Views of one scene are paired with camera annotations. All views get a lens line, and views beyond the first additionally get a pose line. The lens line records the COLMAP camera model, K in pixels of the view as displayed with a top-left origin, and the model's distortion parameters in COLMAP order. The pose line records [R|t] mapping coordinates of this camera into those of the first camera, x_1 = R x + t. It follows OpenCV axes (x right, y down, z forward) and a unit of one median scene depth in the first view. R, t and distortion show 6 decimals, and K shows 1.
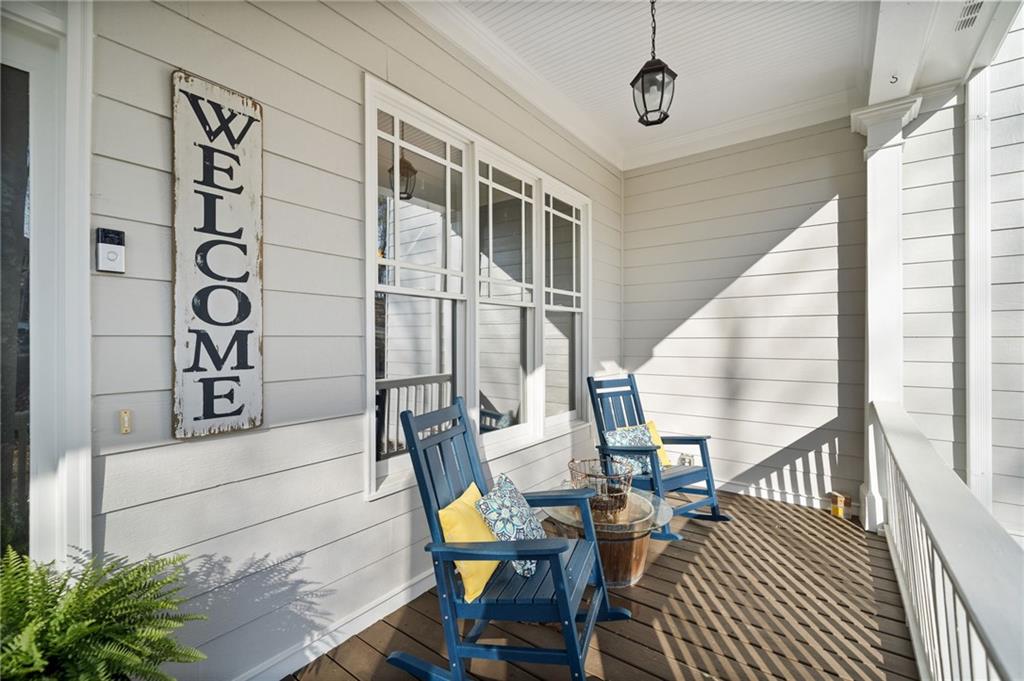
lens RADIAL K [[429.2, 0, 511.0], [0, 429.2, 343.9], [0, 0, 1]] dist [-0.002304, -0.000578]
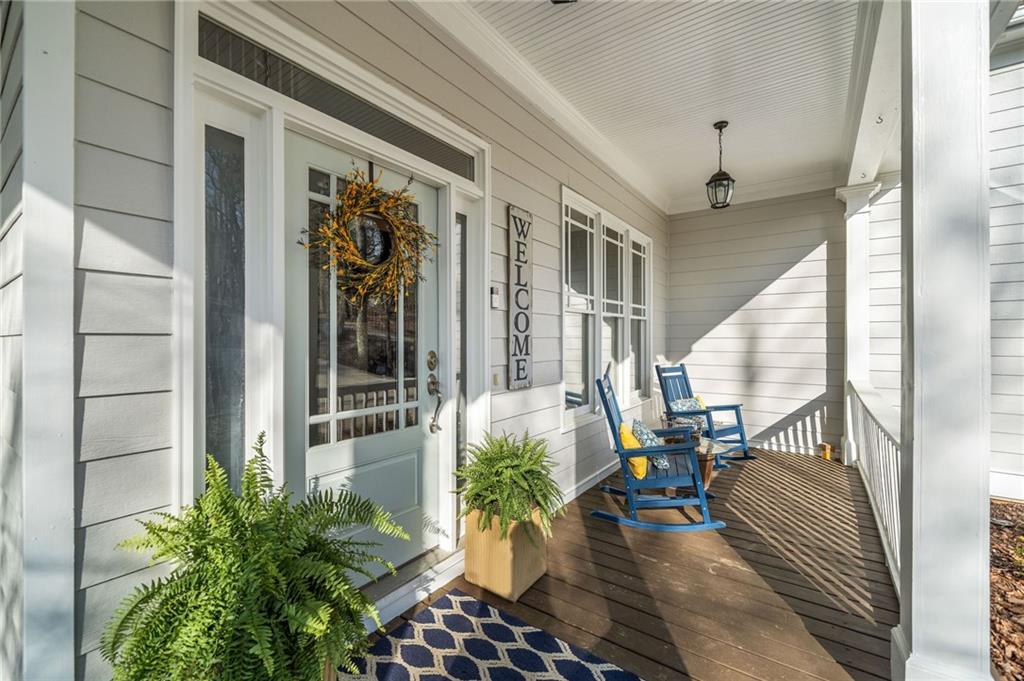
lens RADIAL K [[415.0, 0, 514.4], [0, 415.0, 343.5], [0, 0, 1]] dist [-0.000593, -0.000234]
pose [[0.999715, 0.000441, 0.023886, -0.361251], [-0.000511, 0.999996, 0.002931, 0.000414], [-0.023884, -0.002942, 0.999710, -0.421268]]
